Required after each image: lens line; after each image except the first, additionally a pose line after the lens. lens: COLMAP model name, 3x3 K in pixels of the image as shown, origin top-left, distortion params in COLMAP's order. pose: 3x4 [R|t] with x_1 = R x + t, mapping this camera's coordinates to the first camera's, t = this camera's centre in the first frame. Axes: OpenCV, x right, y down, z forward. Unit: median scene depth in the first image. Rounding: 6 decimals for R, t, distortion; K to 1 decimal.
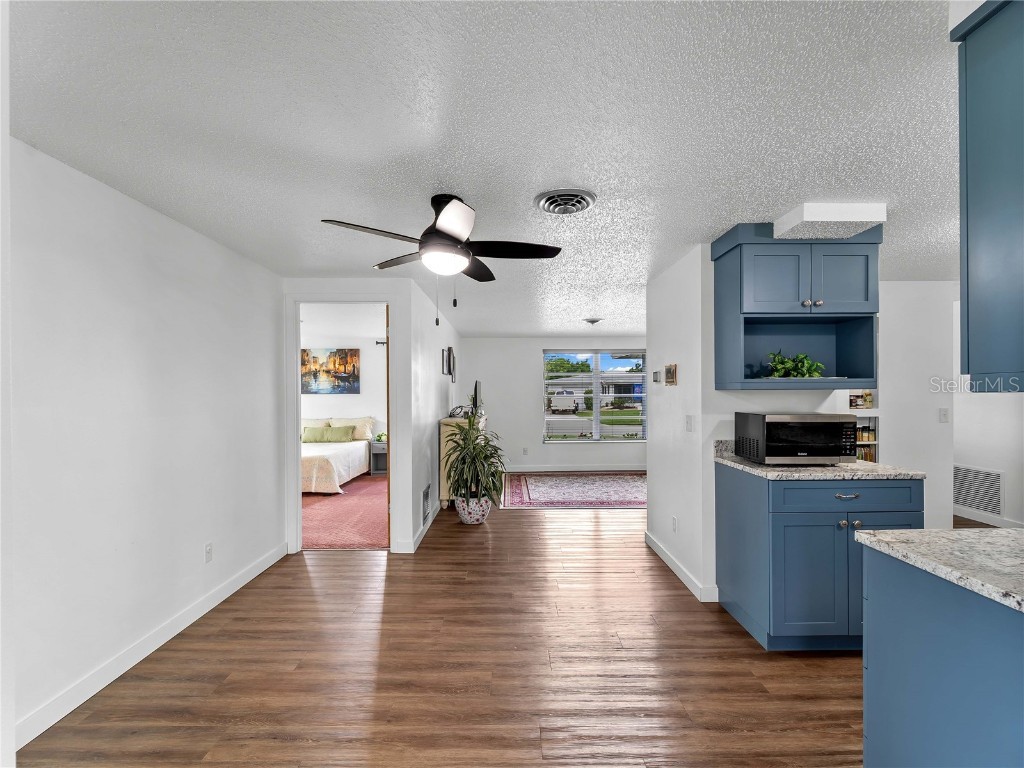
lens RADIAL K [[464.8, 0, 515.2], [0, 464.8, 392.5], [0, 0, 1]] dist [-0.000406, -0.001412]
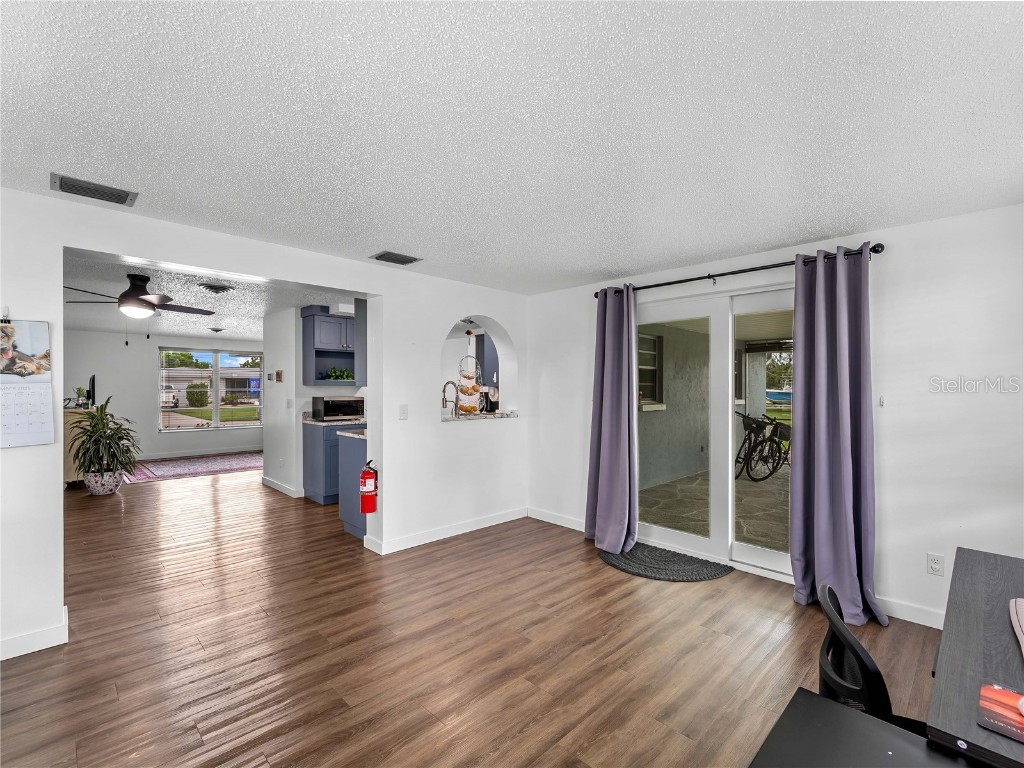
lens RADIAL K [[464.8, 0, 515.2], [0, 464.8, 392.5], [0, 0, 1]] dist [-0.000406, -0.001412]
pose [[0.717848, 0.000923, 0.696199, -0.156657], [-0.007696, 0.999949, 0.006610, 0.002665], [-0.696157, -0.010103, 0.717818, -0.564541]]
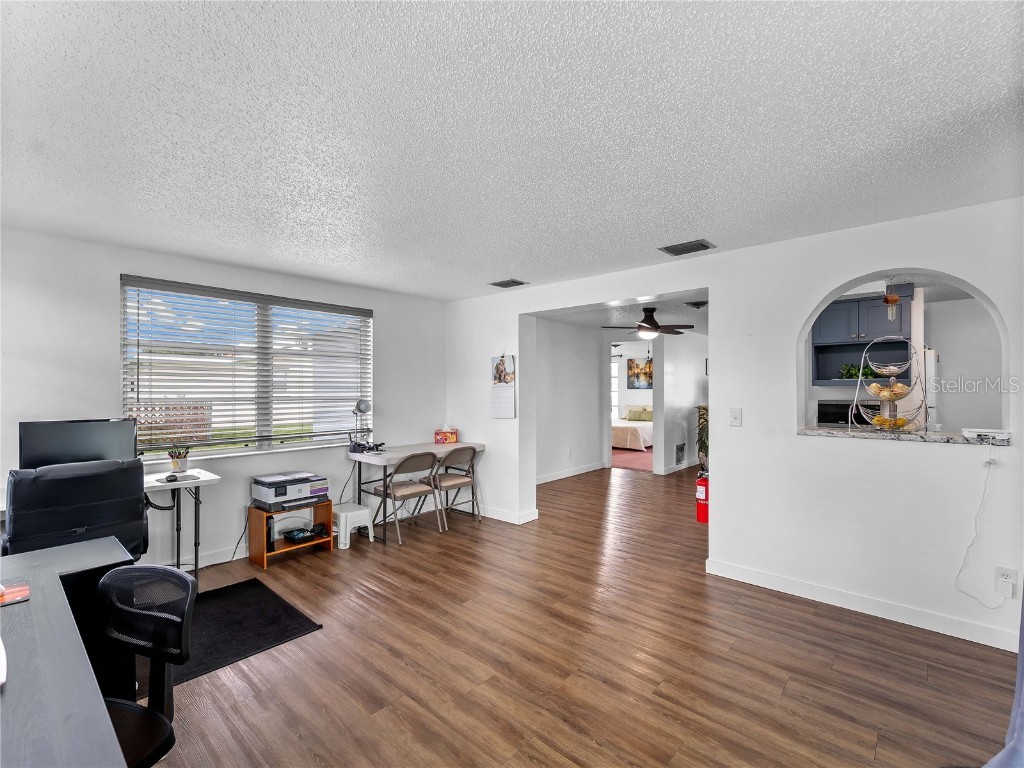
lens RADIAL K [[464.8, 0, 515.2], [0, 464.8, 392.5], [0, 0, 1]] dist [-0.000406, -0.001412]
pose [[0.742369, 0.010628, -0.669907, 0.432017], [-0.004897, 0.999934, 0.010437, 0.001684], [0.669974, -0.004467, 0.742371, -0.571945]]
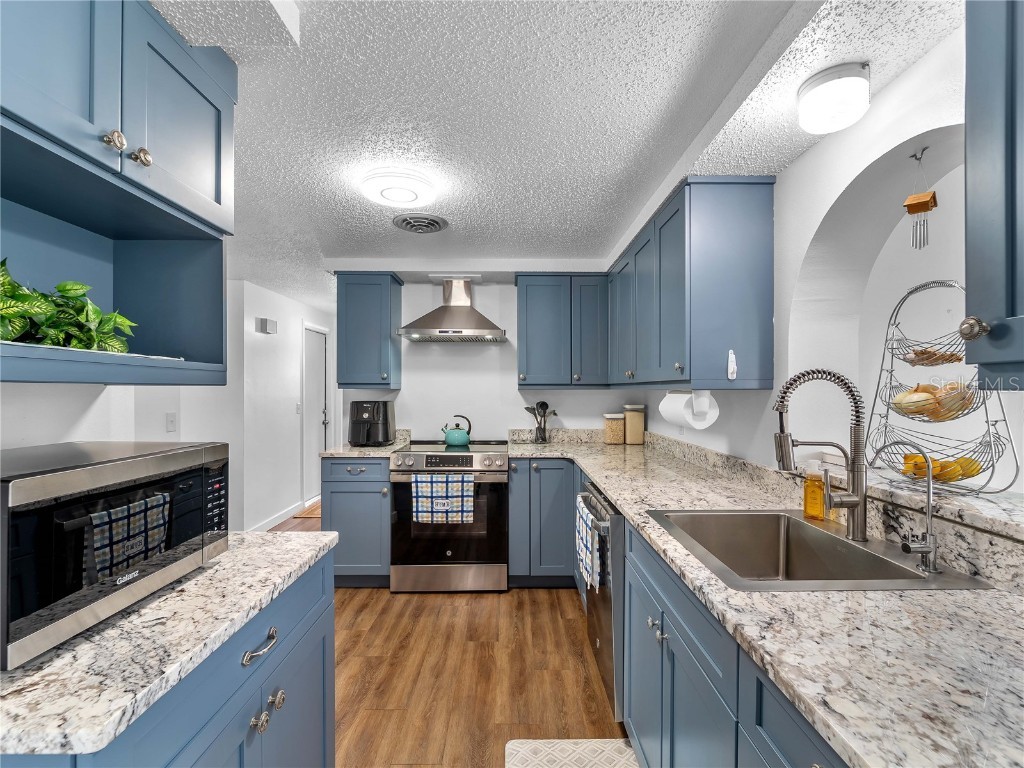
lens RADIAL K [[464.8, 0, 515.2], [0, 464.8, 392.5], [0, 0, 1]] dist [-0.000406, -0.001412]
pose [[0.001830, -0.001120, 0.999998, 0.141583], [-0.002125, 0.999997, 0.001124, -0.000525], [-0.999996, -0.002127, 0.001827, 0.357178]]
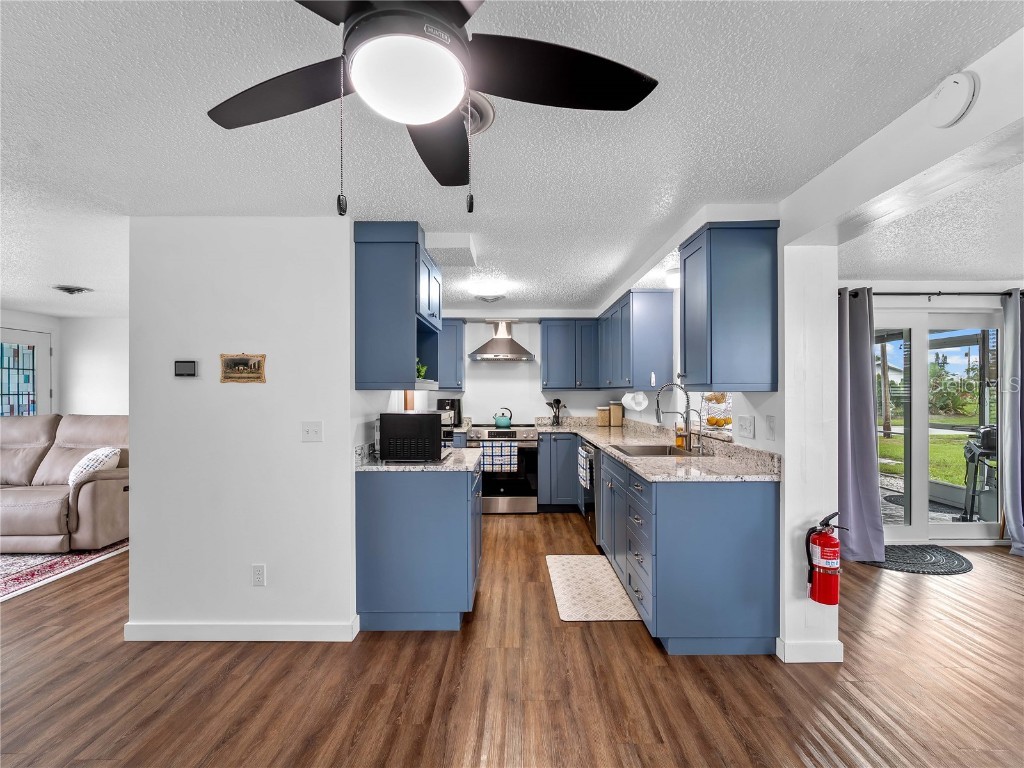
lens RADIAL K [[470.8, 0, 514.9], [0, 470.8, 388.8], [0, 0, 1]] dist [-0.003429, -0.000552]
pose [[0.009974, 0.009397, 0.999906, -0.264805], [0.000657, 0.999956, -0.009404, 0.000589], [-0.999950, 0.000750, 0.009967, 0.405571]]
